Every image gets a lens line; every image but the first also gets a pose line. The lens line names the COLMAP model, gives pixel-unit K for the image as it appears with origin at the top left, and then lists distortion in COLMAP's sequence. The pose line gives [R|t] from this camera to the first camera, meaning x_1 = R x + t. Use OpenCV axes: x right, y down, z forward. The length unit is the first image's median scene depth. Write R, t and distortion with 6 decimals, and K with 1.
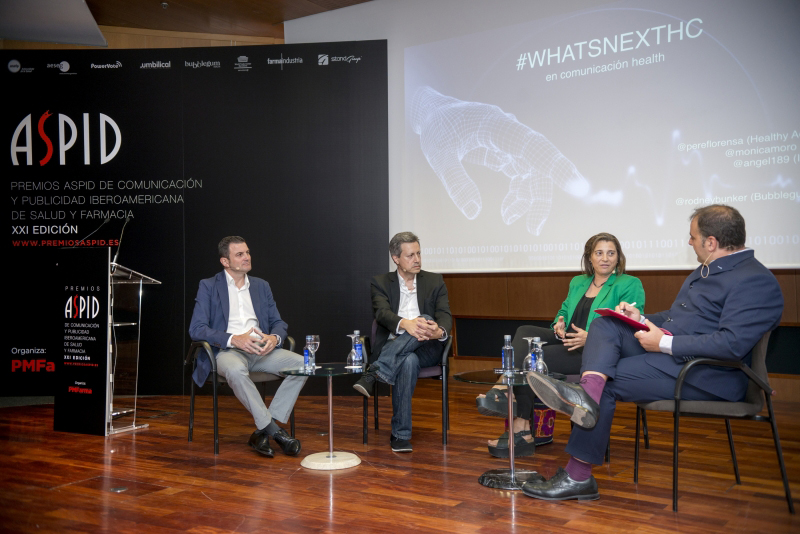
lens RADIAL K [[831.6, 0, 397.8], [0, 831.6, 267.4], [0, 0, 1]] dist [0.159352, 0.124724]
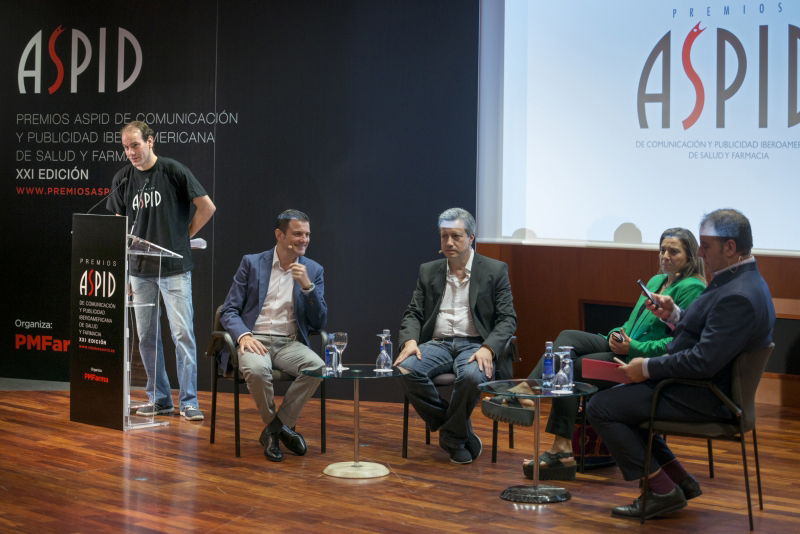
lens RADIAL K [[1661.0, 0, 398.9], [0, 1661.0, 268.4], [0, 0, 1]] dist [-0.330932, 0.368031]
pose [[0.987753, 0.032826, -0.152537, 0.165074], [-0.022503, 0.997369, 0.068913, -0.080107], [0.154397, -0.064637, 0.985892, -0.529800]]
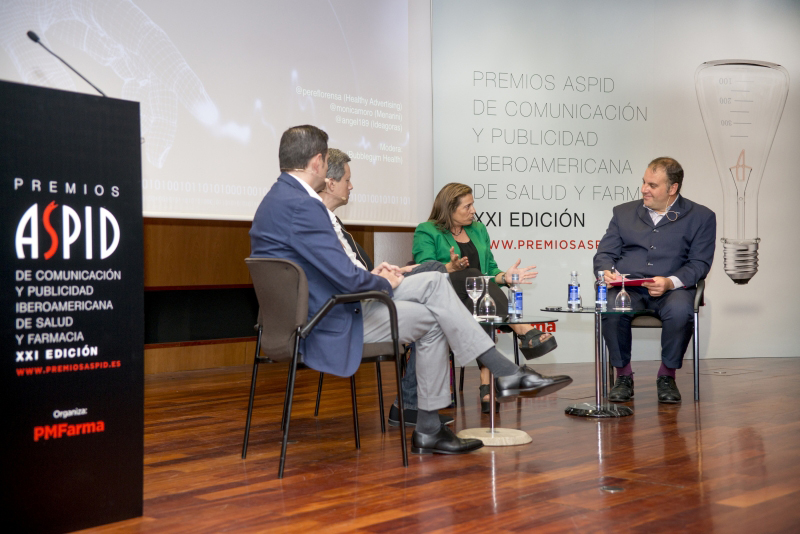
lens RADIAL K [[1098.1, 0, 399.8], [0, 1098.1, 268.8], [0, 0, 1]] dist [0.230463, 0.009156]
pose [[0.150093, 0.011358, 0.988607, -0.782632], [-0.003341, 0.999934, -0.010981, 0.061520], [-0.988666, -0.001655, 0.150121, 0.663153]]
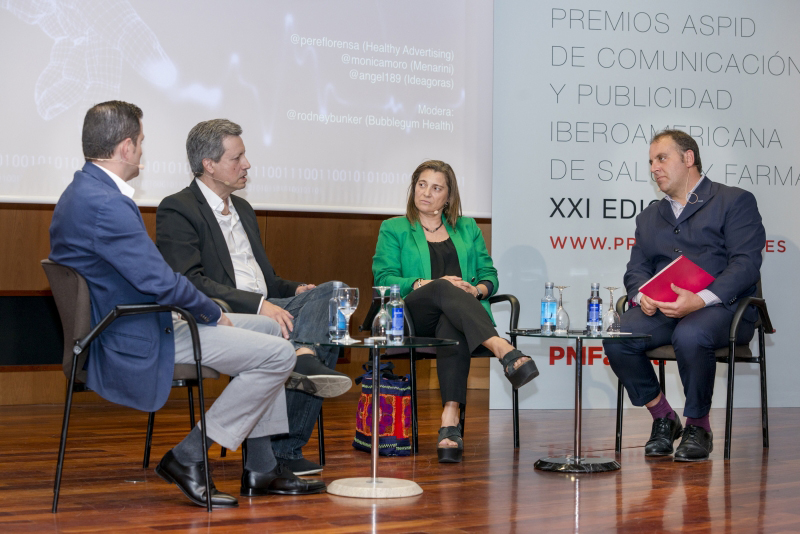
lens RADIAL K [[1661.0, 0, 398.9], [0, 1661.0, 268.4], [0, 0, 1]] dist [-0.330932, 0.368031]
pose [[0.357248, 0.015453, 0.933882, -0.859659], [-0.024946, 0.999664, -0.006999, 0.054257], [-0.933676, -0.020796, 0.357513, 0.393535]]
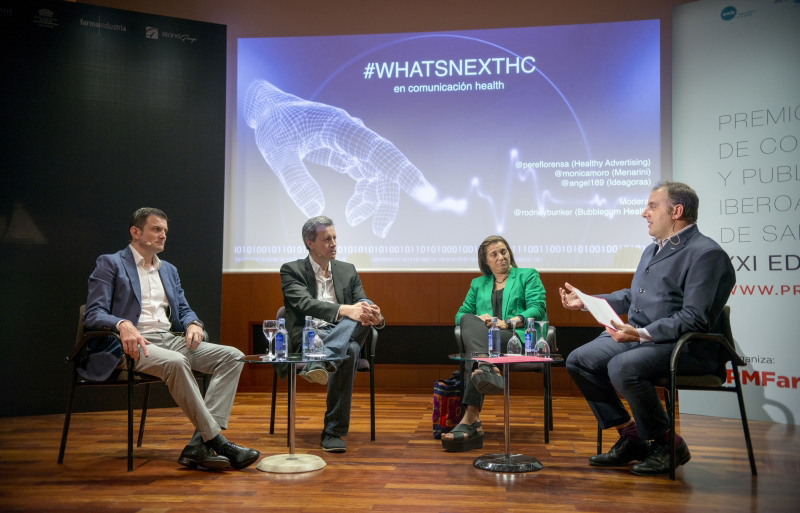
lens RADIAL K [[771.0, 0, 399.3], [0, 771.0, 246.6], [0, 0, 1]] dist [0.122459, 0.128595]
pose [[0.885475, 0.053727, 0.461570, -0.260028], [-0.020356, 0.996825, -0.076982, 0.046693], [-0.464240, 0.058770, 0.883757, 0.156623]]
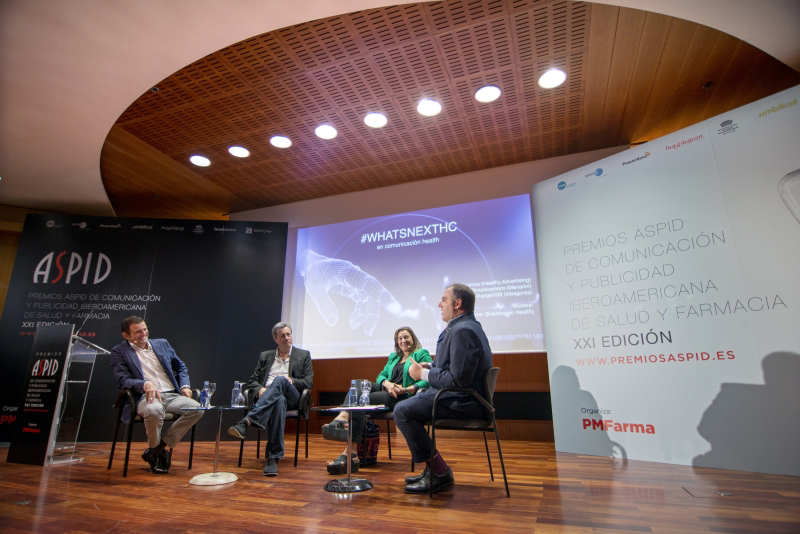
lens RADIAL K [[427.5, 0, 399.5], [0, 427.5, 269.0], [0, 0, 1]] dist [-0.001209, -0.009027]
pose [[0.971927, 0.072037, 0.223982, 0.022019], [-0.011179, 0.965039, -0.261867, 0.058564], [-0.235016, 0.252012, 0.938753, 0.149241]]
